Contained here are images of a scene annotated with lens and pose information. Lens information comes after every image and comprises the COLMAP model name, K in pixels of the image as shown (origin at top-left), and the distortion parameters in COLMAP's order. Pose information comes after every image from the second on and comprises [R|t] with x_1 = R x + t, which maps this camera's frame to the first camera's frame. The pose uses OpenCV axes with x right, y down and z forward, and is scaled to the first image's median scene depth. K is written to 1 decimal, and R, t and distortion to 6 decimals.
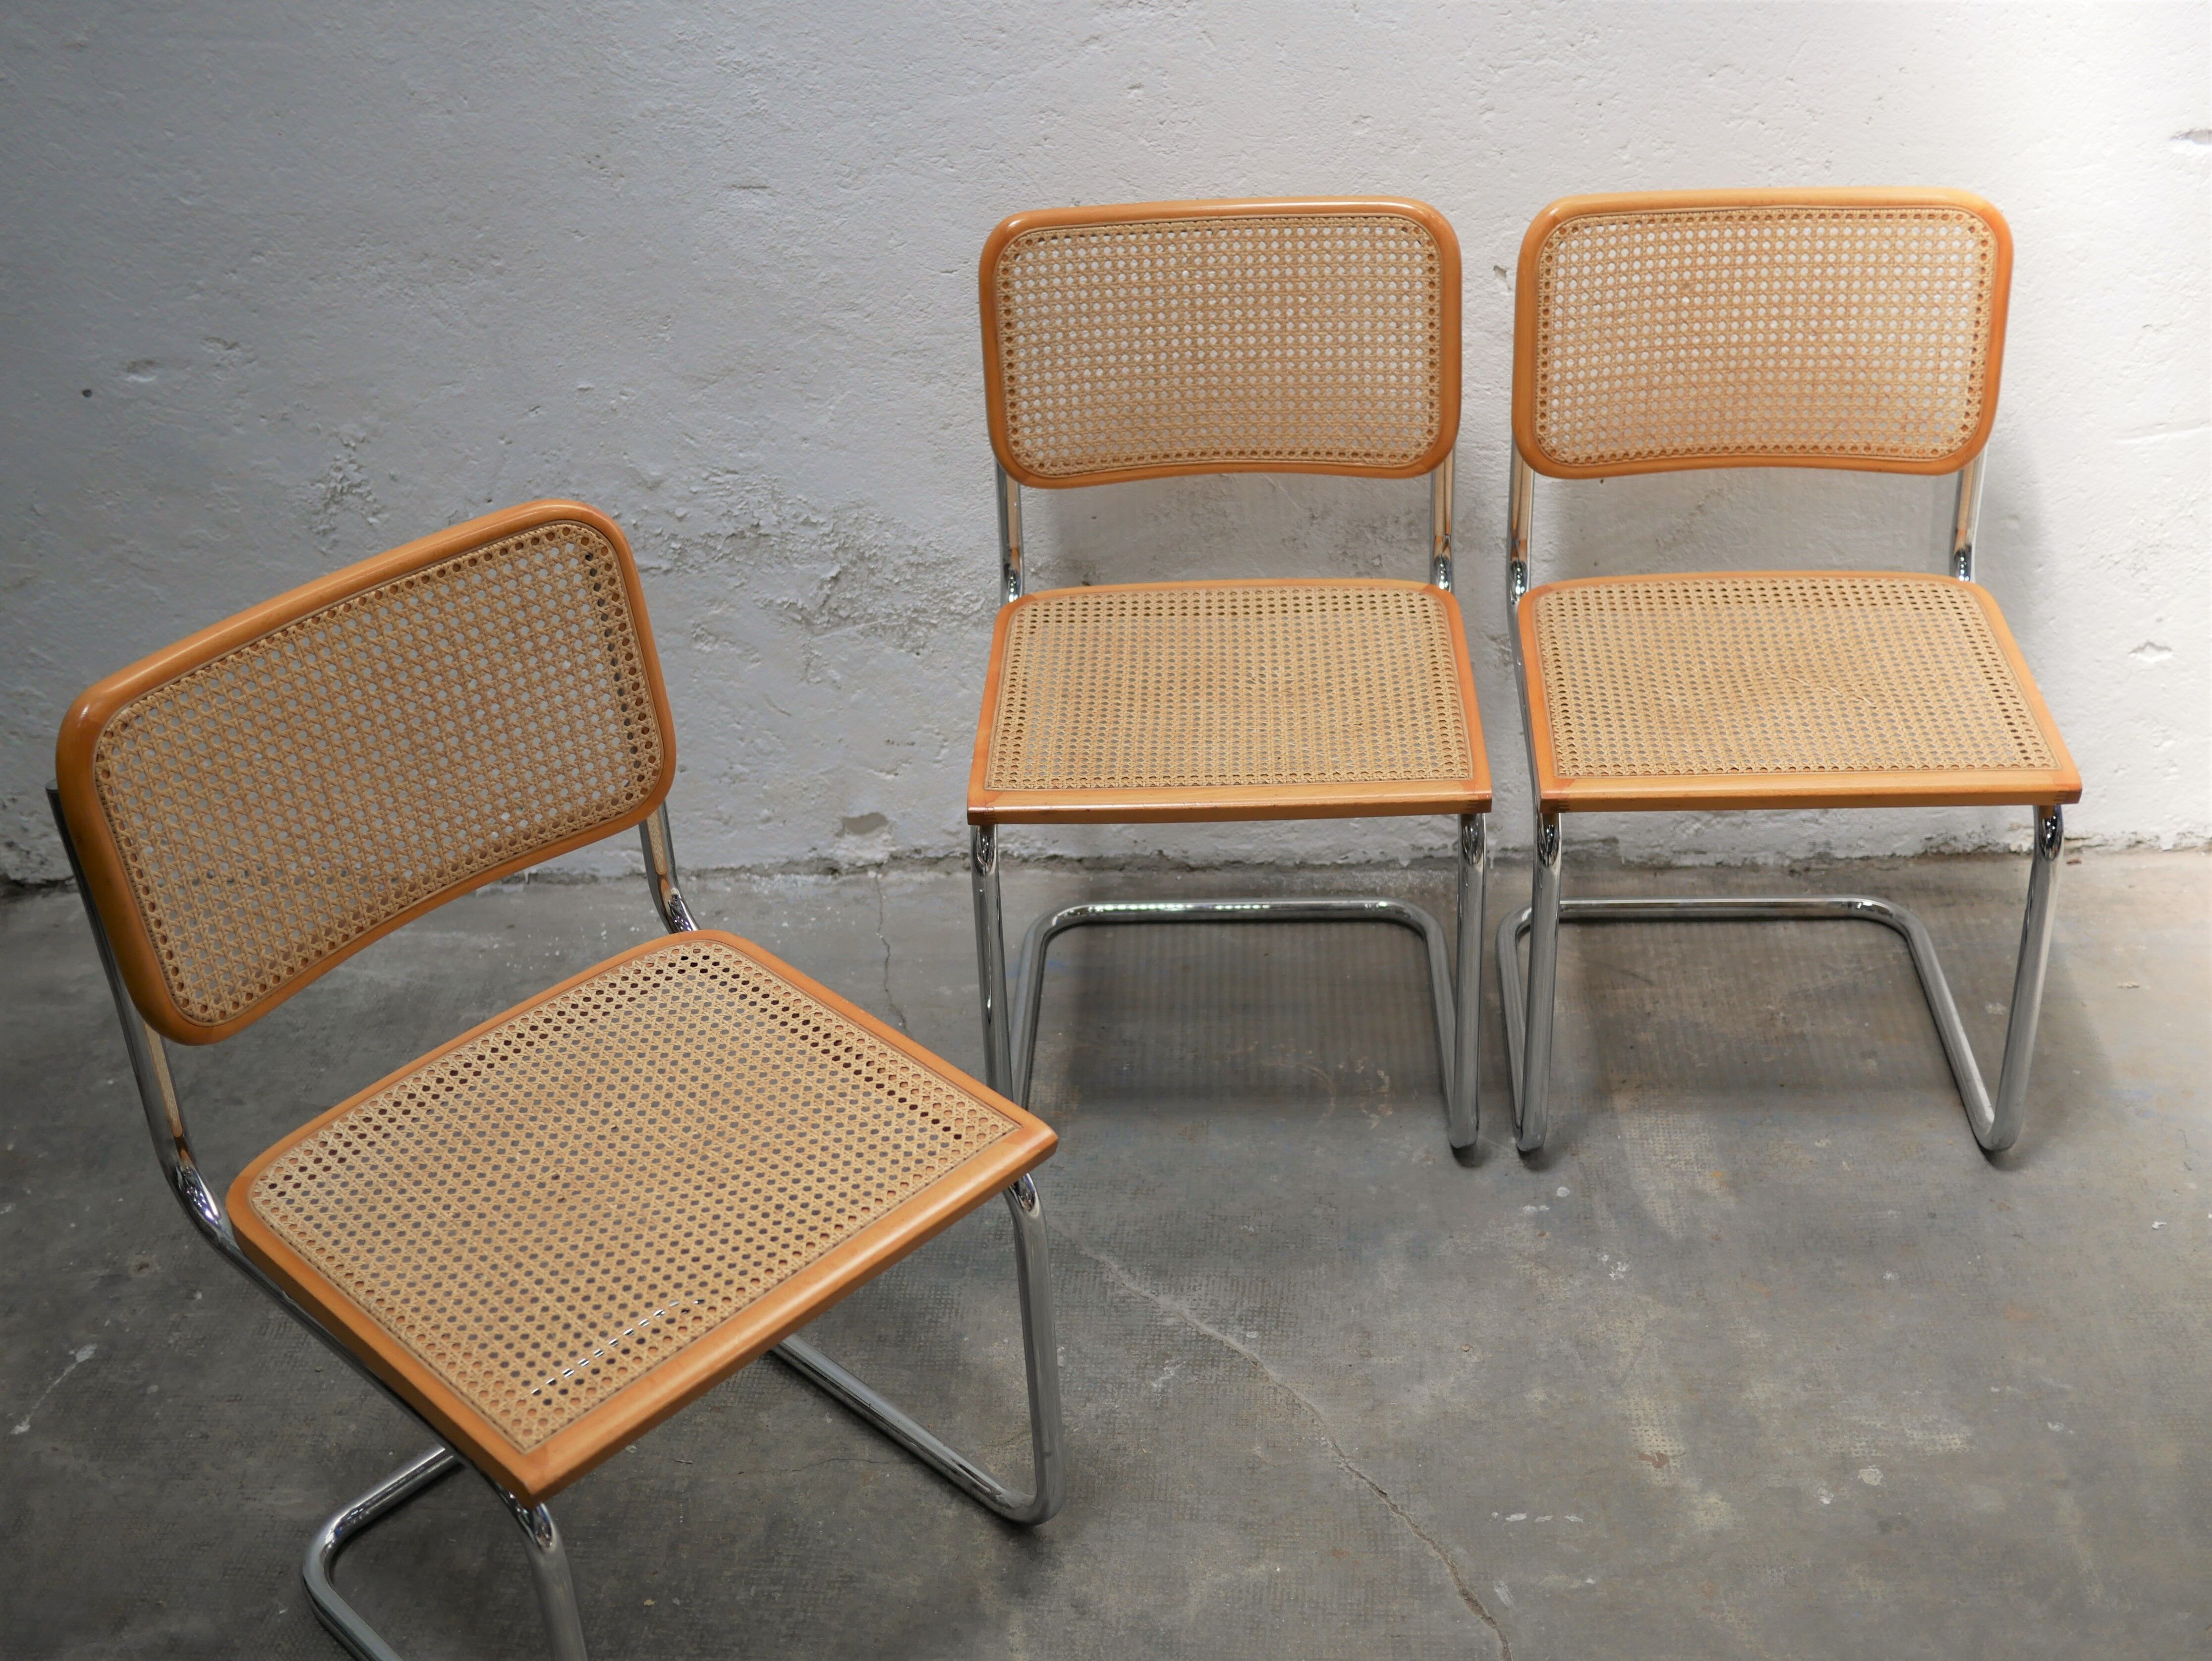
lens RADIAL K [[2609.8, 0, 1106.0], [0, 2609.8, 830.5], [0, 0, 1]] dist [-0.013315, 0.038706]
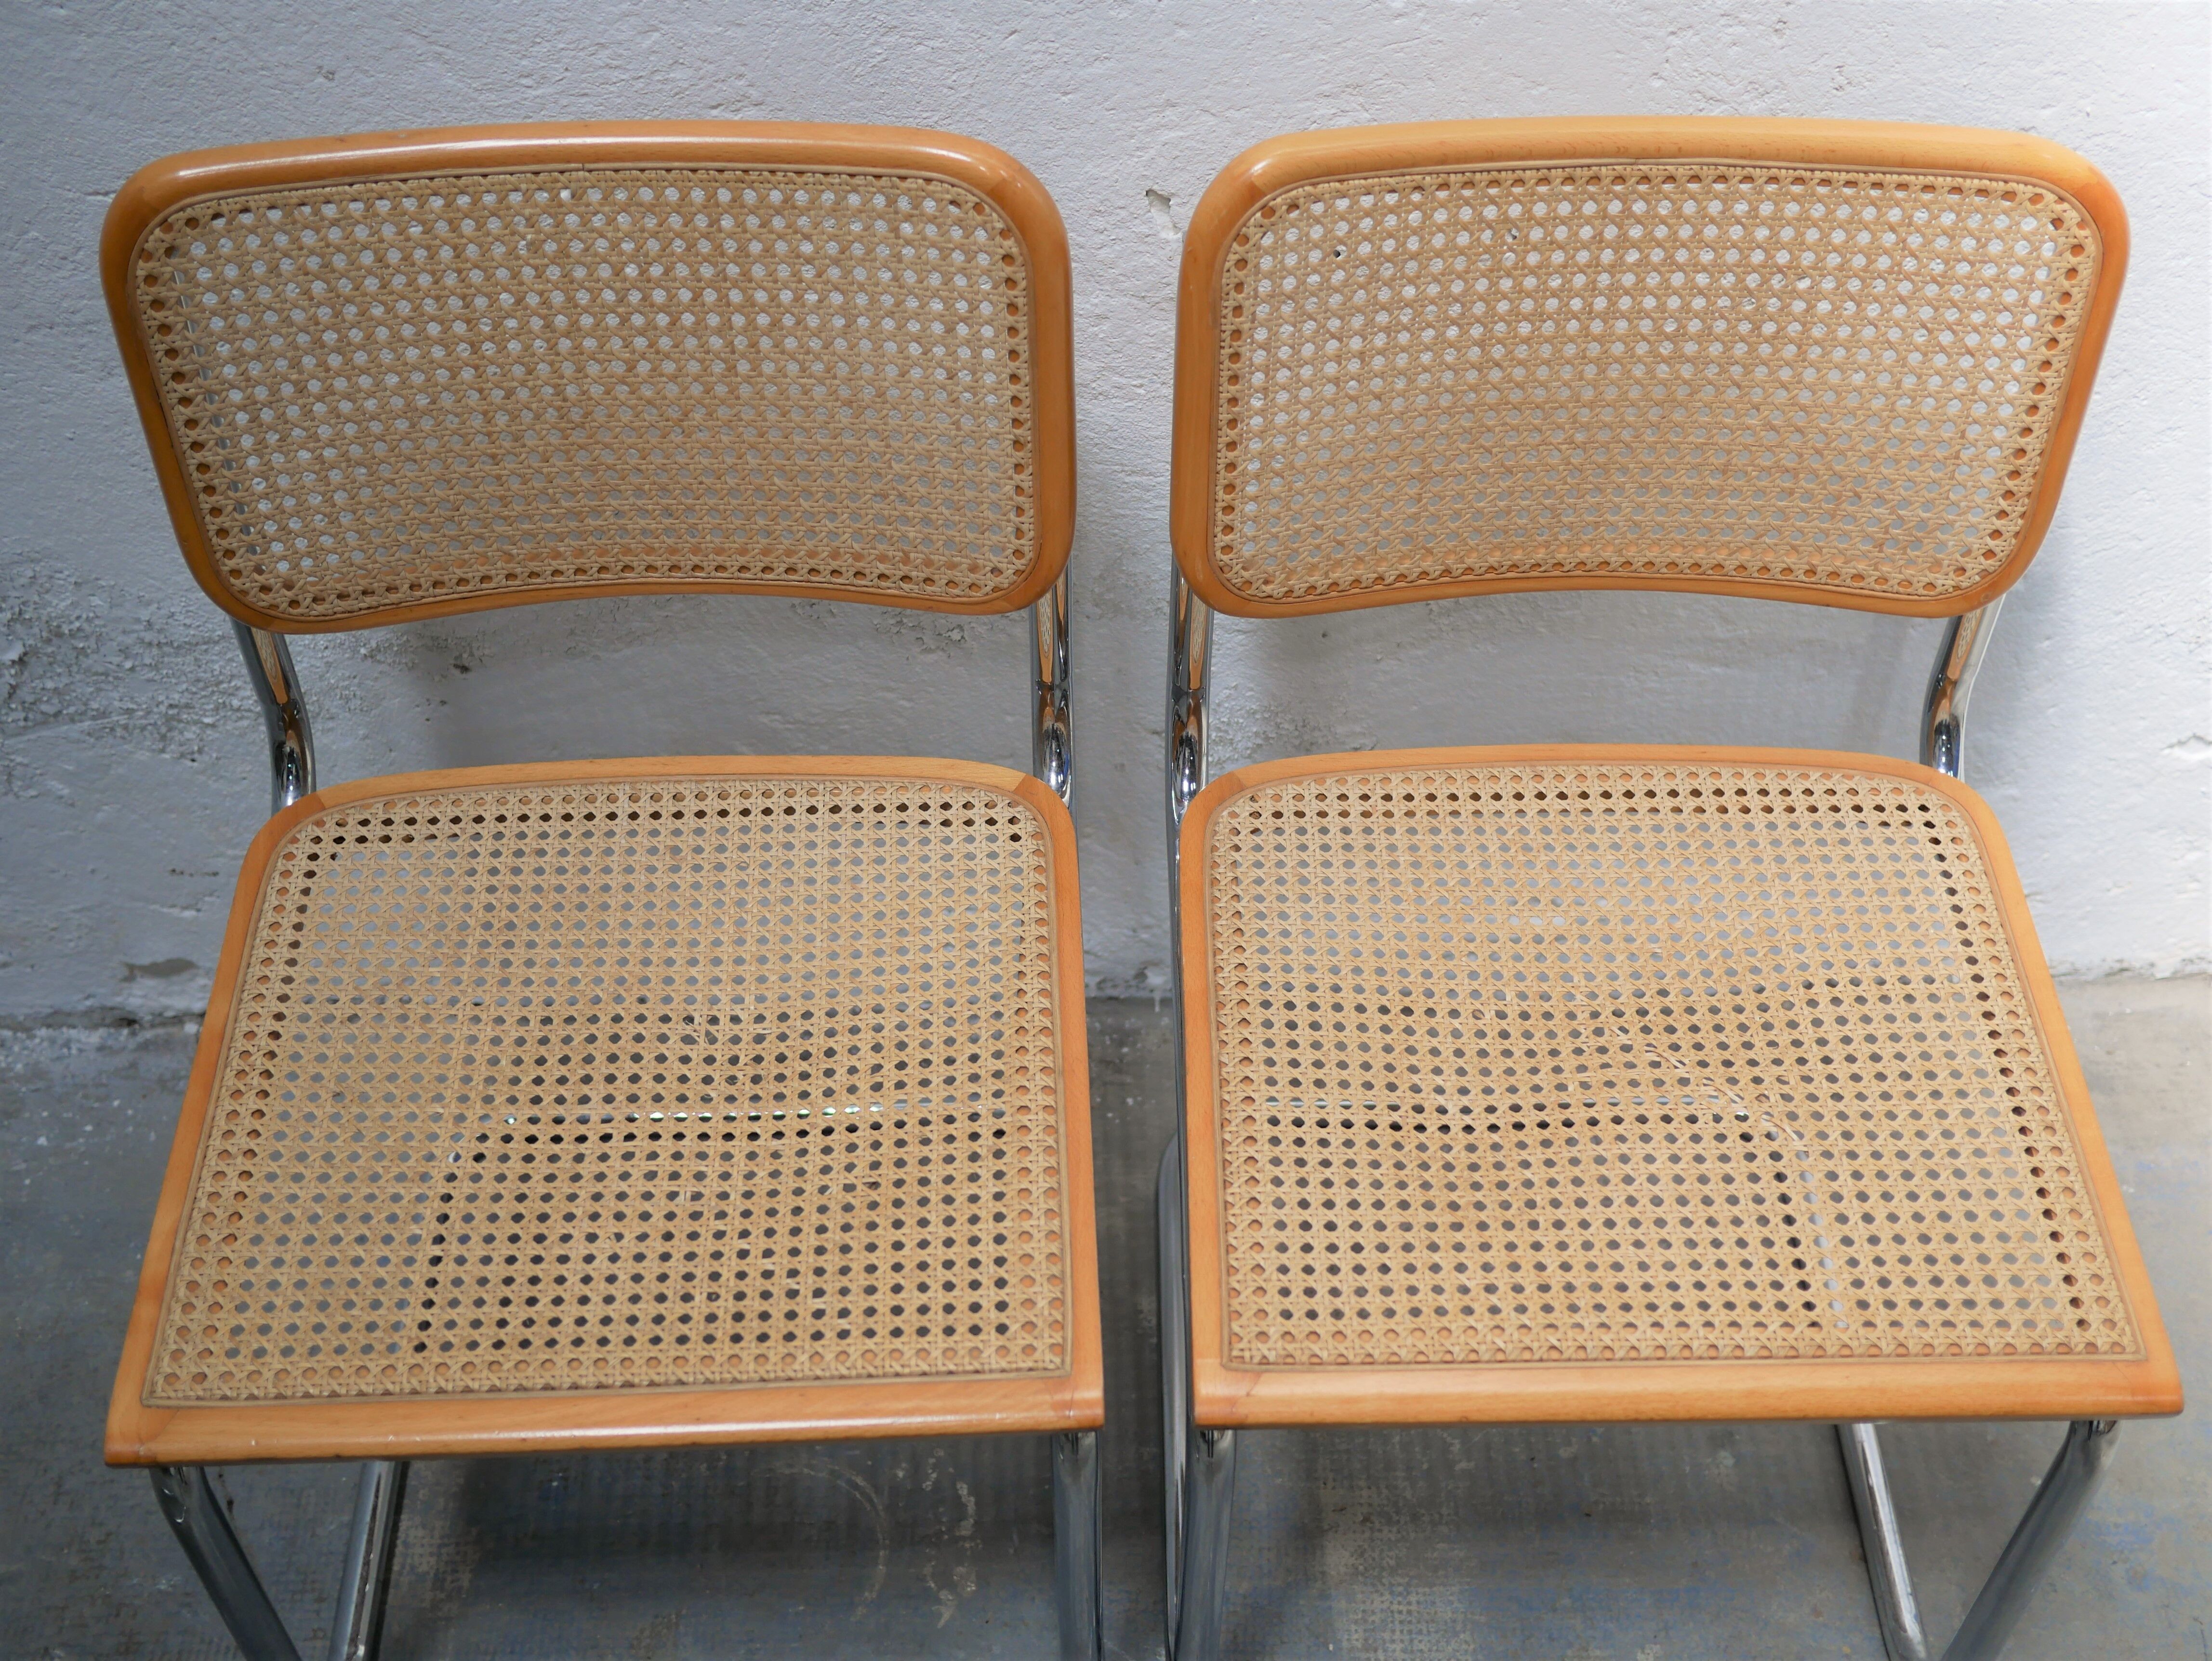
lens RADIAL K [[2515.7, 0, 1106.0], [0, 2515.7, 830.5], [0, 0, 1]] dist [-0.028918, 0.055671]
pose [[0.995765, -0.024775, 0.088535, 0.095772], [-0.002093, 0.956647, 0.291242, -0.250592], [-0.091913, -0.290194, 0.952544, 0.495001]]
